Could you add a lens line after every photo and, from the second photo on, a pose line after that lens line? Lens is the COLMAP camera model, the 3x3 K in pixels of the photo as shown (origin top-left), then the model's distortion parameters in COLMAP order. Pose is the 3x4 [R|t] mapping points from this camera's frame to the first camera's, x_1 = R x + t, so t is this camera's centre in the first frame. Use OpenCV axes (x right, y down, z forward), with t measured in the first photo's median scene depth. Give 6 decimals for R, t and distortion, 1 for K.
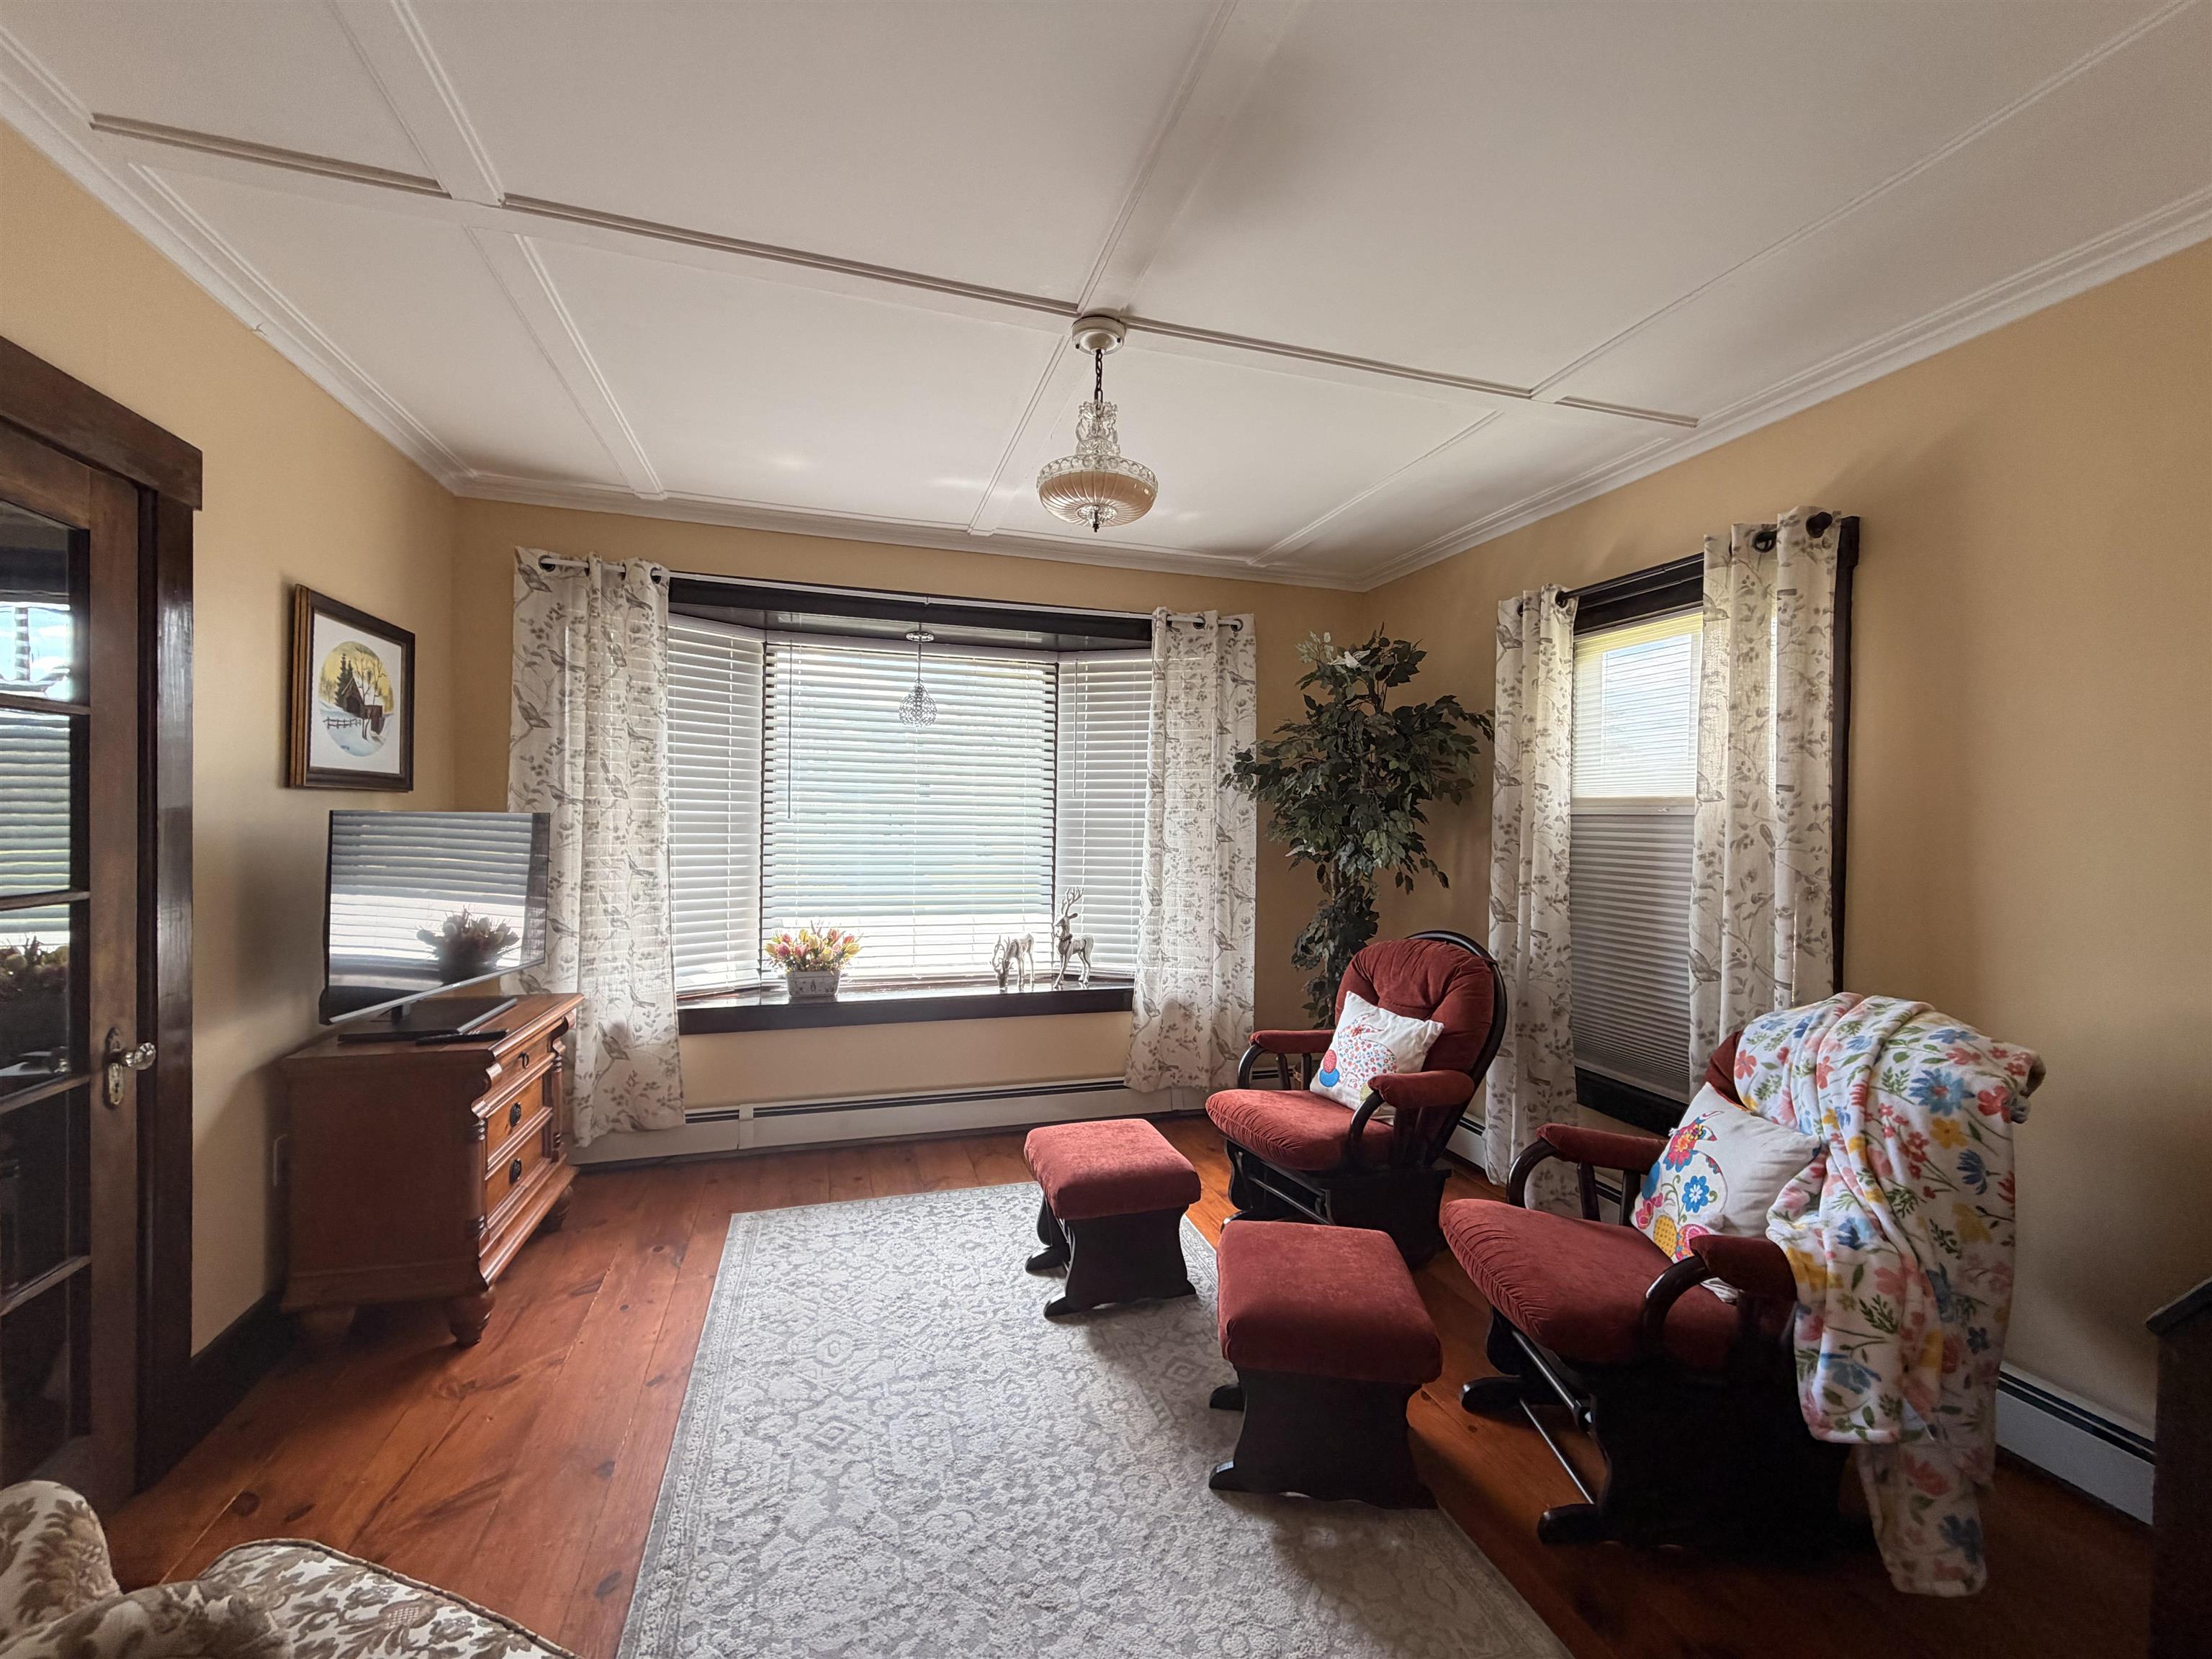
lens RADIAL K [[873.4, 0, 1103.6], [0, 873.4, 827.9], [0, 0, 1]] dist [-0.000594, -0.000060]
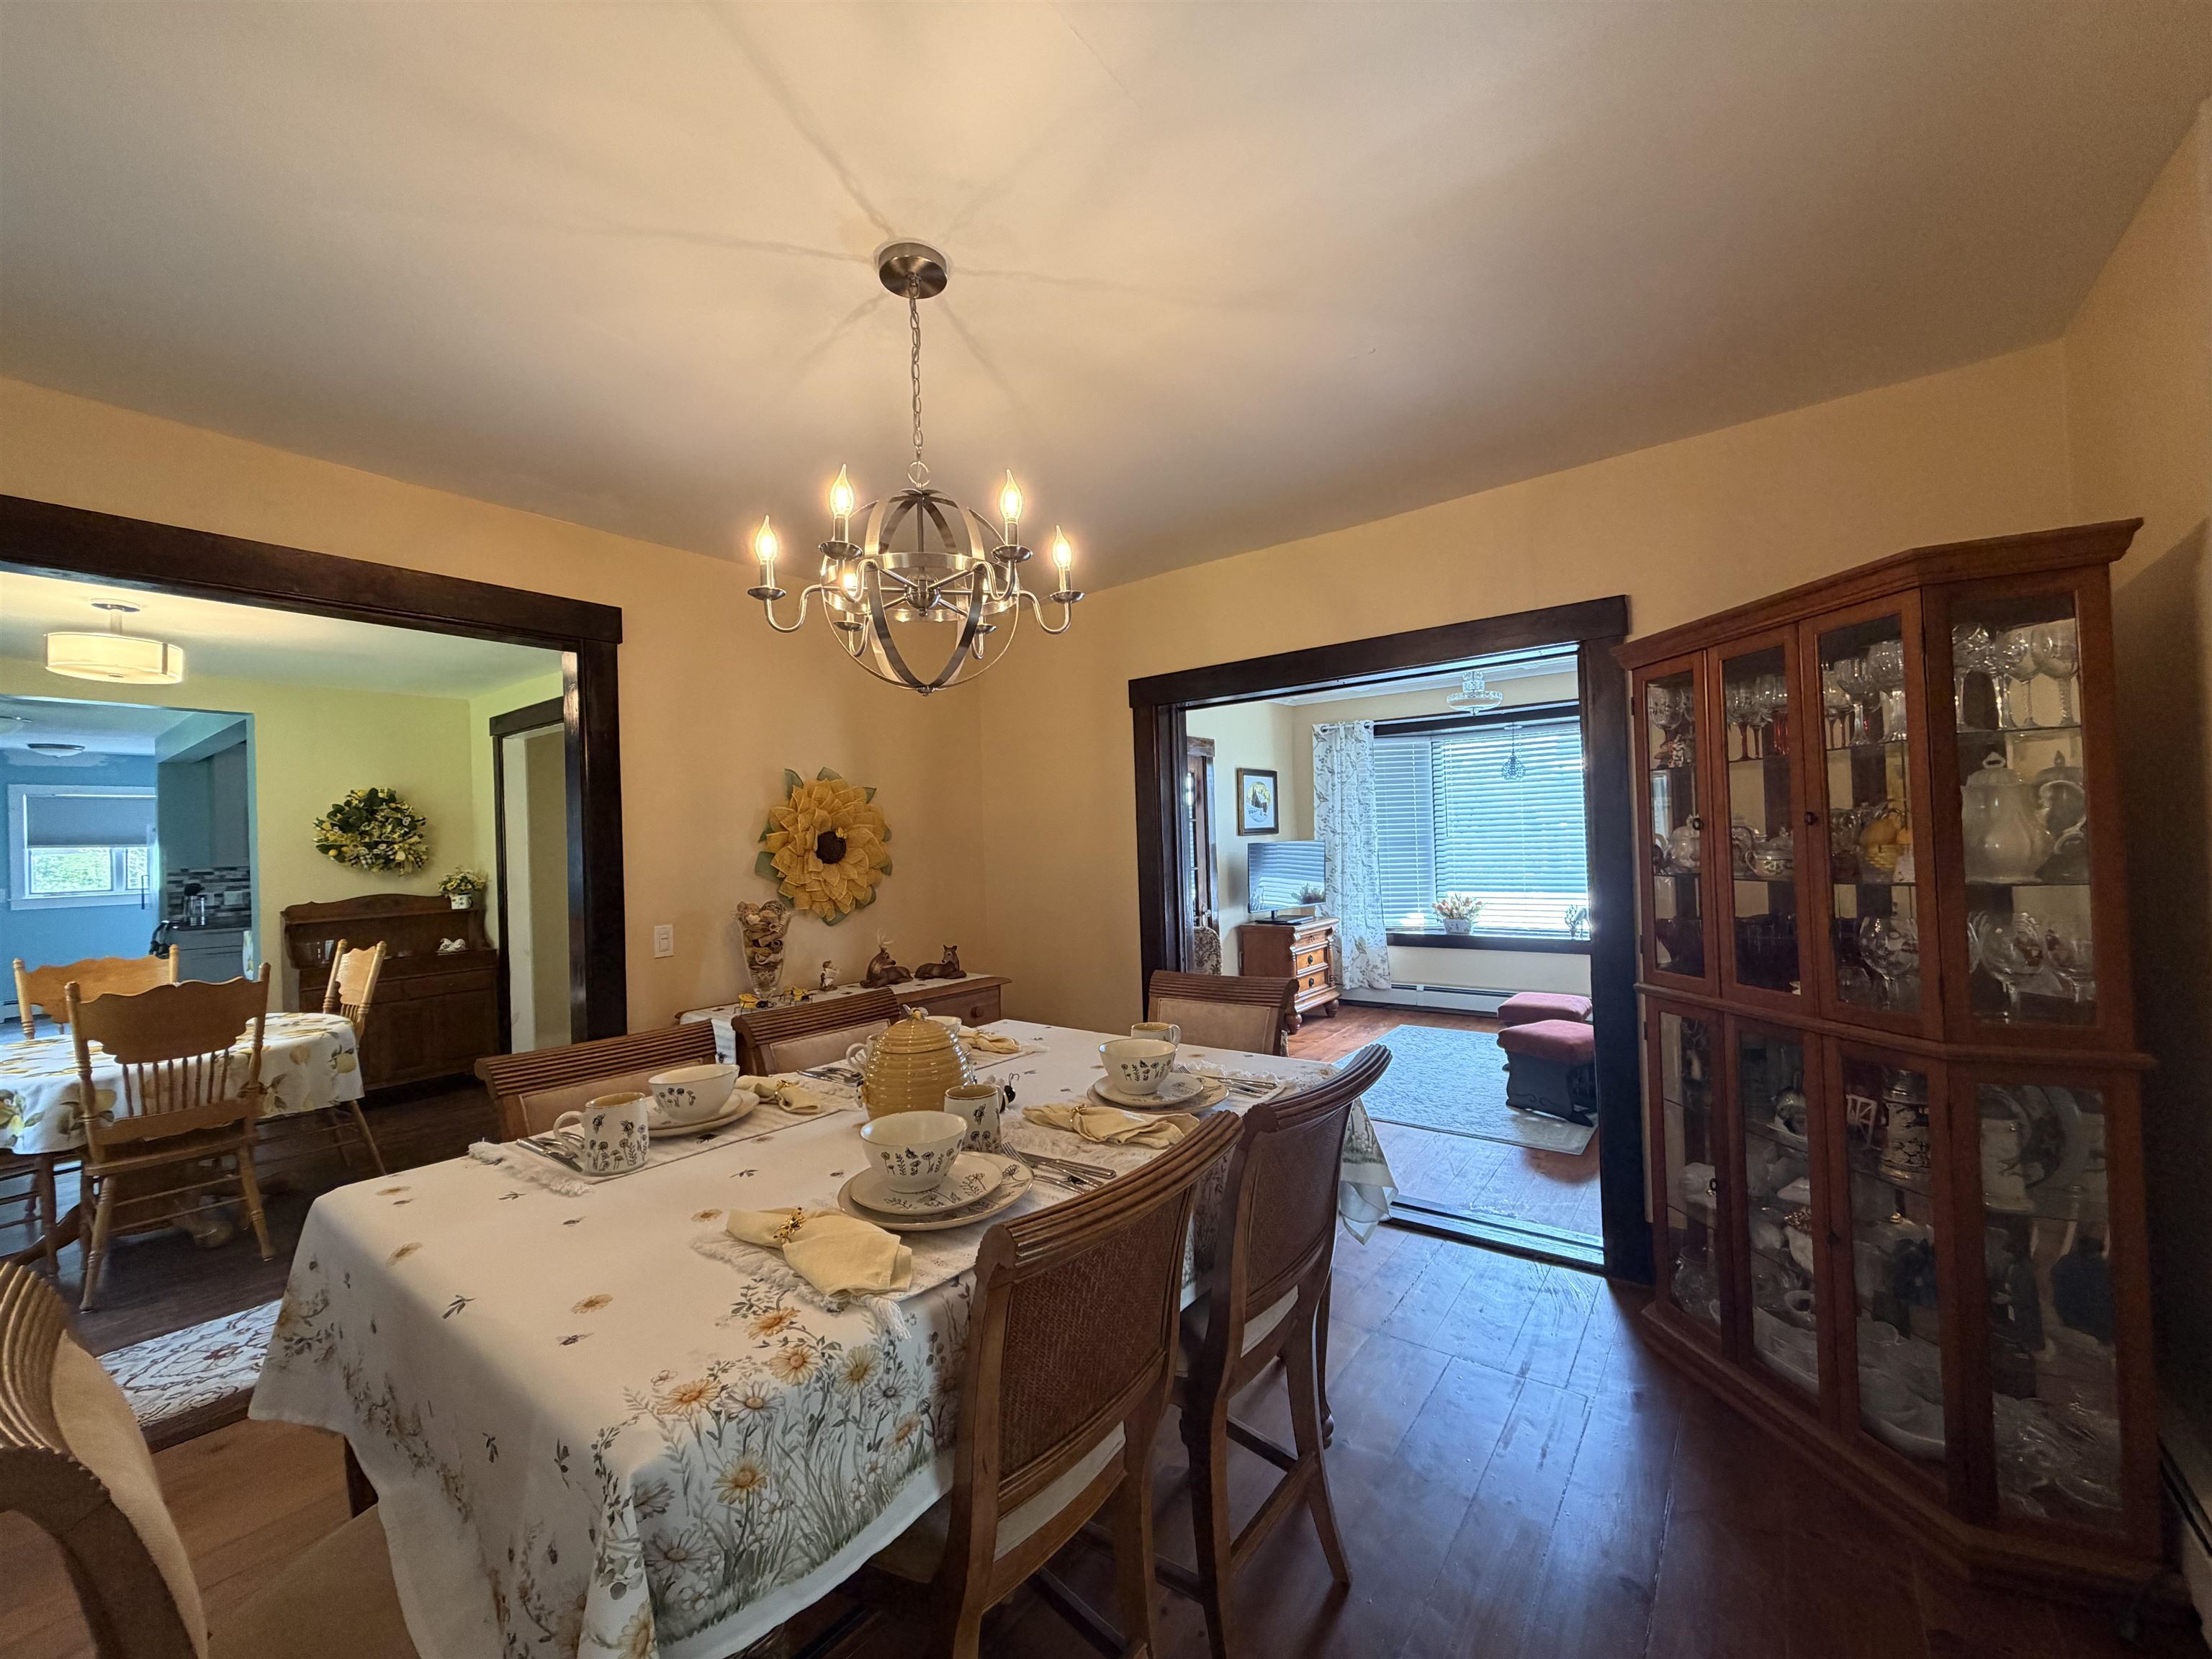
lens RADIAL K [[873.4, 0, 1101.4], [0, 873.4, 829.6], [0, 0, 1]] dist [-0.000594, -0.000060]
pose [[0.576012, -0.043325, -0.816293, 0.789066], [0.034501, 0.998993, -0.028677, 0.001278], [0.816713, -0.011645, 0.576926, -0.709595]]
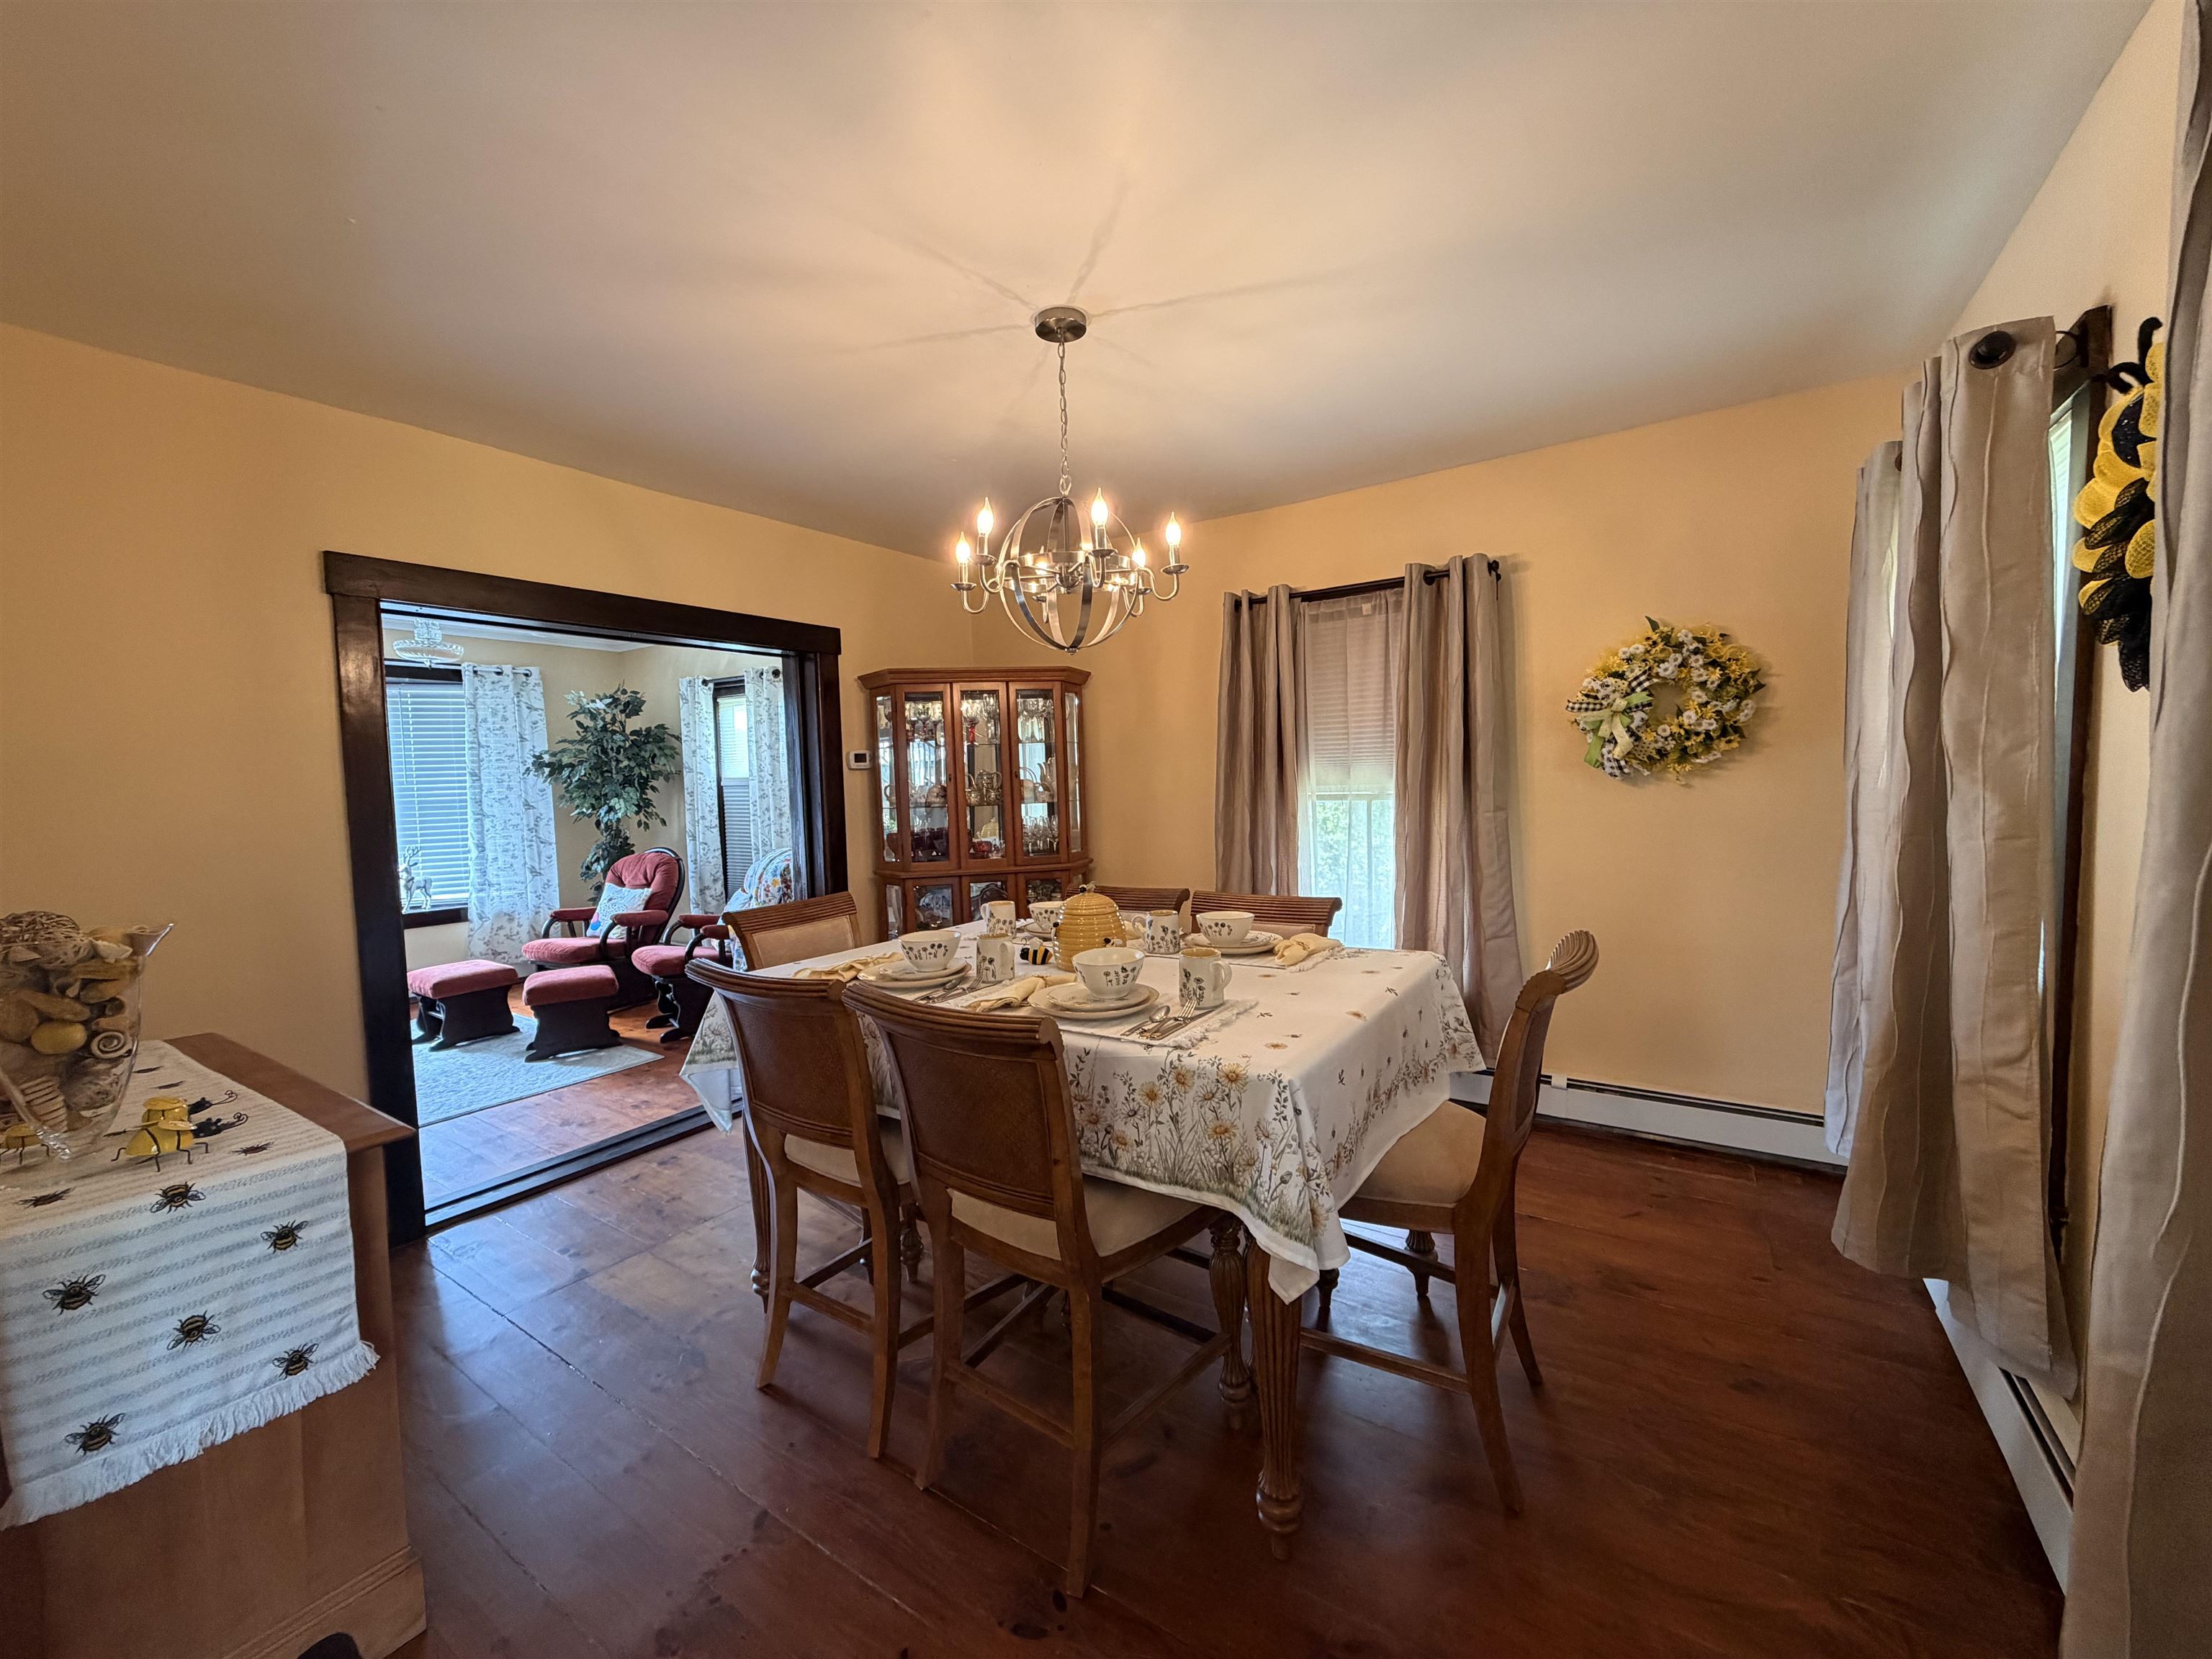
lens RADIAL K [[873.4, 0, 1101.7], [0, 873.4, 828.8], [0, 0, 1]] dist [-0.000594, -0.000060]
pose [[0.777727, -0.072447, 0.624413, -0.055394], [0.043319, 0.997152, 0.061738, -0.001671], [-0.627107, -0.020966, 0.778650, -1.033085]]
